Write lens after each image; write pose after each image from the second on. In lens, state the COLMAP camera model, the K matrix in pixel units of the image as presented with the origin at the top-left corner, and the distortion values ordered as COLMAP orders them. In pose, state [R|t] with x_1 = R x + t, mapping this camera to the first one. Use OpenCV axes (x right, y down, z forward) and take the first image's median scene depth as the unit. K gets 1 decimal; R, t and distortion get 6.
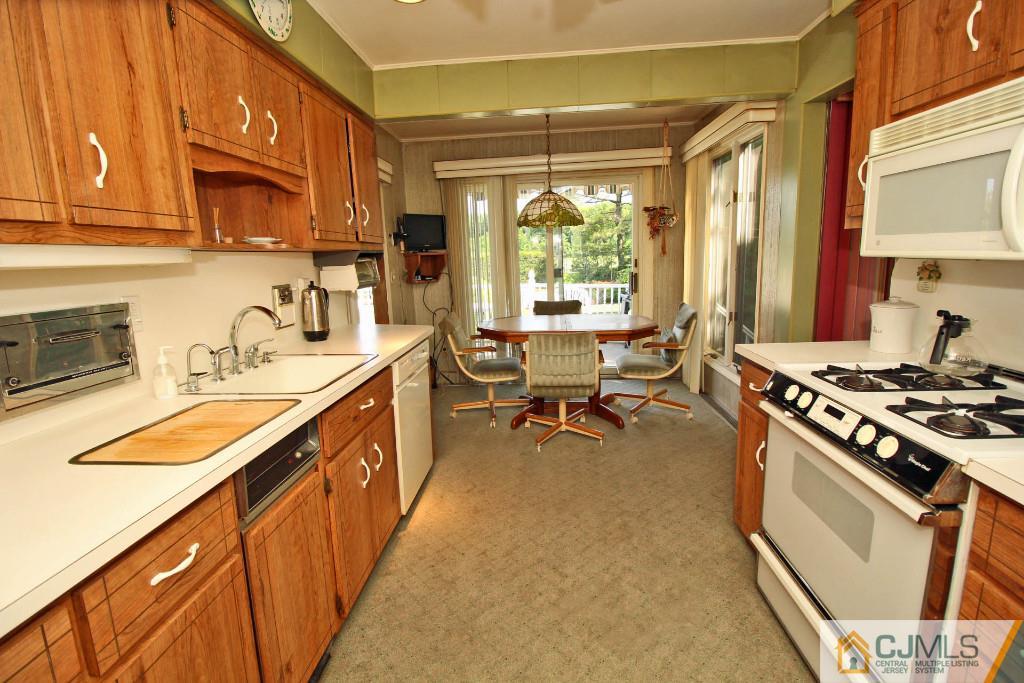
lens RADIAL K [[476.2, 0, 515.2], [0, 476.2, 335.2], [0, 0, 1]] dist [0.000384, -0.012260]
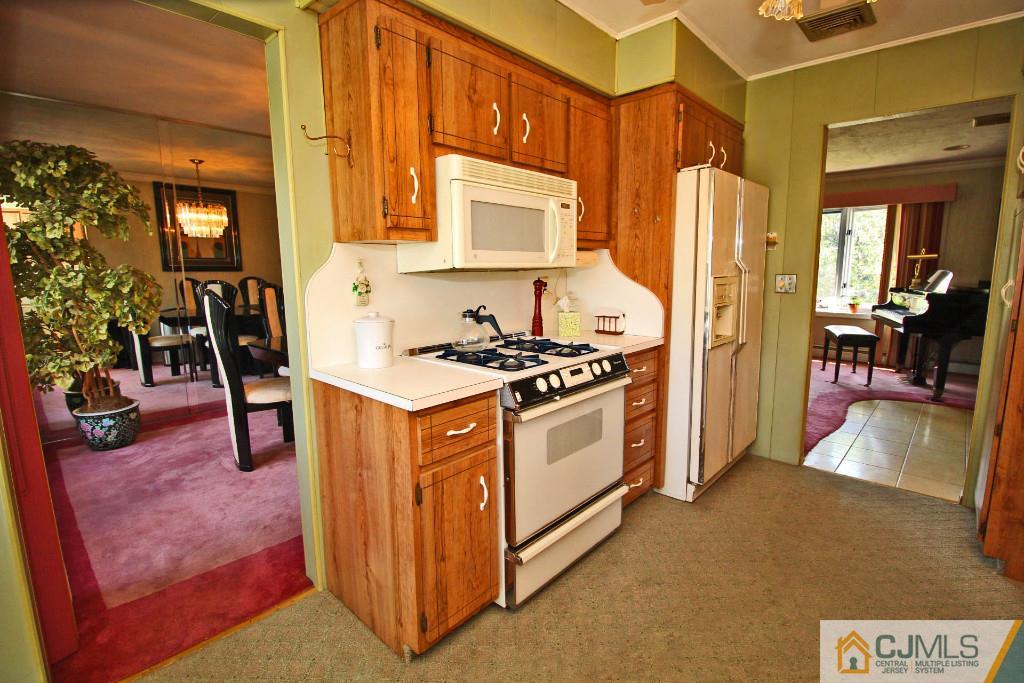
lens RADIAL K [[476.2, 0, 515.2], [0, 476.2, 335.2], [0, 0, 1]] dist [0.000384, -0.012260]
pose [[-0.776350, -0.050207, 0.628300, -0.085178], [0.140167, 0.958110, 0.249758, -0.328036], [-0.614520, 0.281966, -0.736791, 2.124471]]
